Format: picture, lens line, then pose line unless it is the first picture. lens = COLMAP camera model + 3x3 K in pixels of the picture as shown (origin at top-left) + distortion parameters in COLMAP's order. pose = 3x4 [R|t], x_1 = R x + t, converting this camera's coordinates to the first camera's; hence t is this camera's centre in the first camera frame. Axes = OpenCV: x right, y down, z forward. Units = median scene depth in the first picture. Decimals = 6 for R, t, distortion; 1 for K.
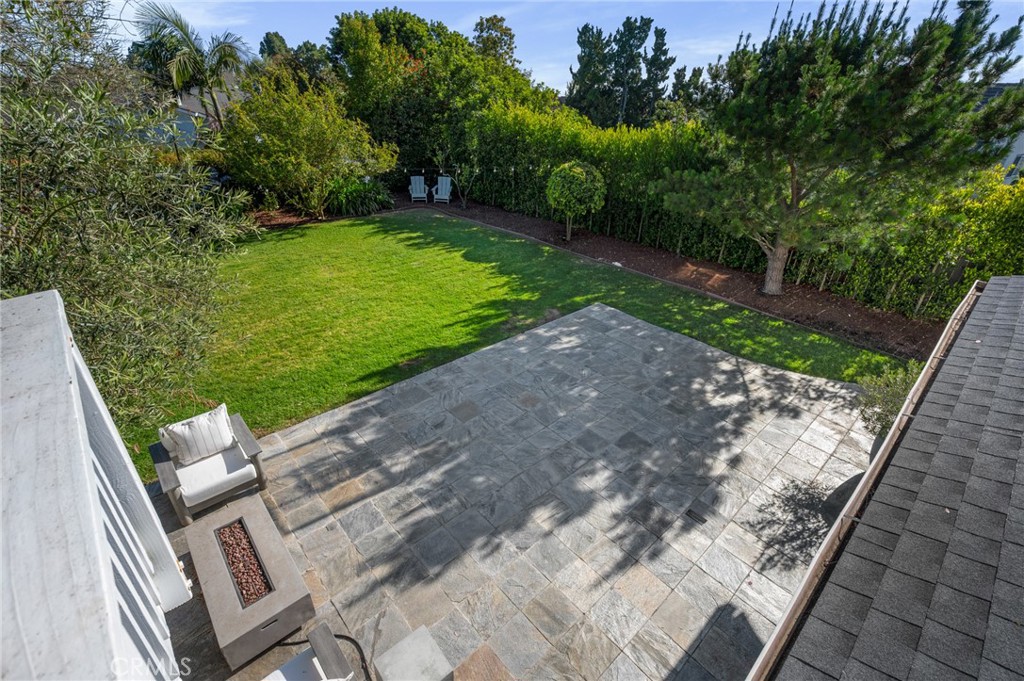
lens RADIAL K [[461.7, 0, 510.7], [0, 461.7, 343.4], [0, 0, 1]] dist [0.003987, 0.001241]
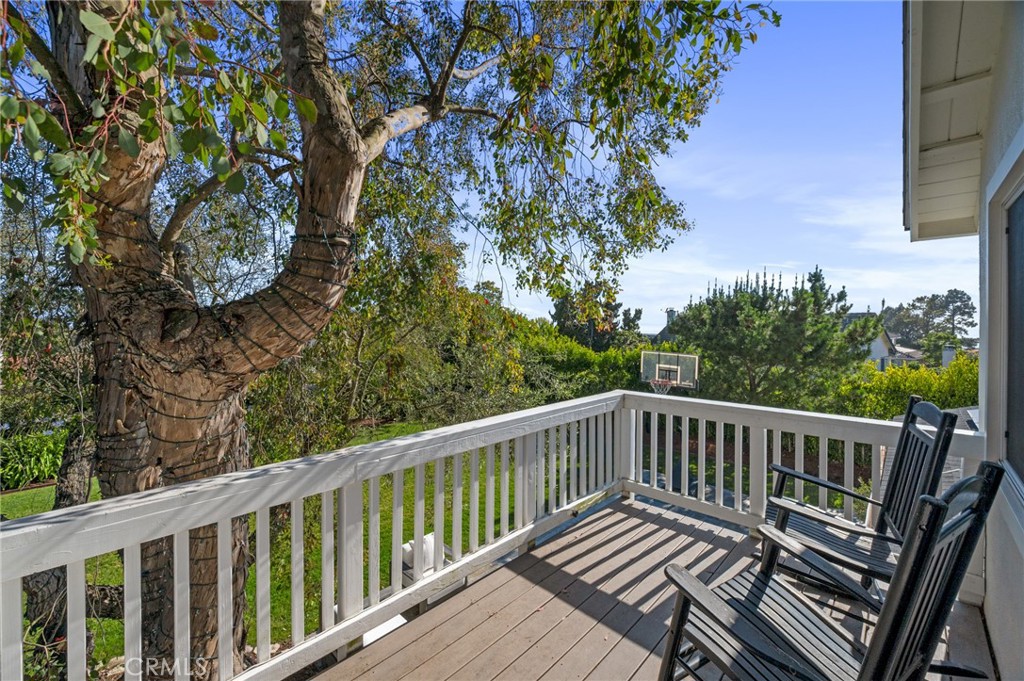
lens RADIAL K [[408.9, 0, 514.6], [0, 408.9, 332.7], [0, 0, 1]] dist [-0.000409, 0.000130]
pose [[0.997779, -0.032236, 0.058285, -0.256758], [0.055687, 0.883825, -0.464491, 0.119903], [-0.036541, 0.466705, 0.883658, -0.251219]]
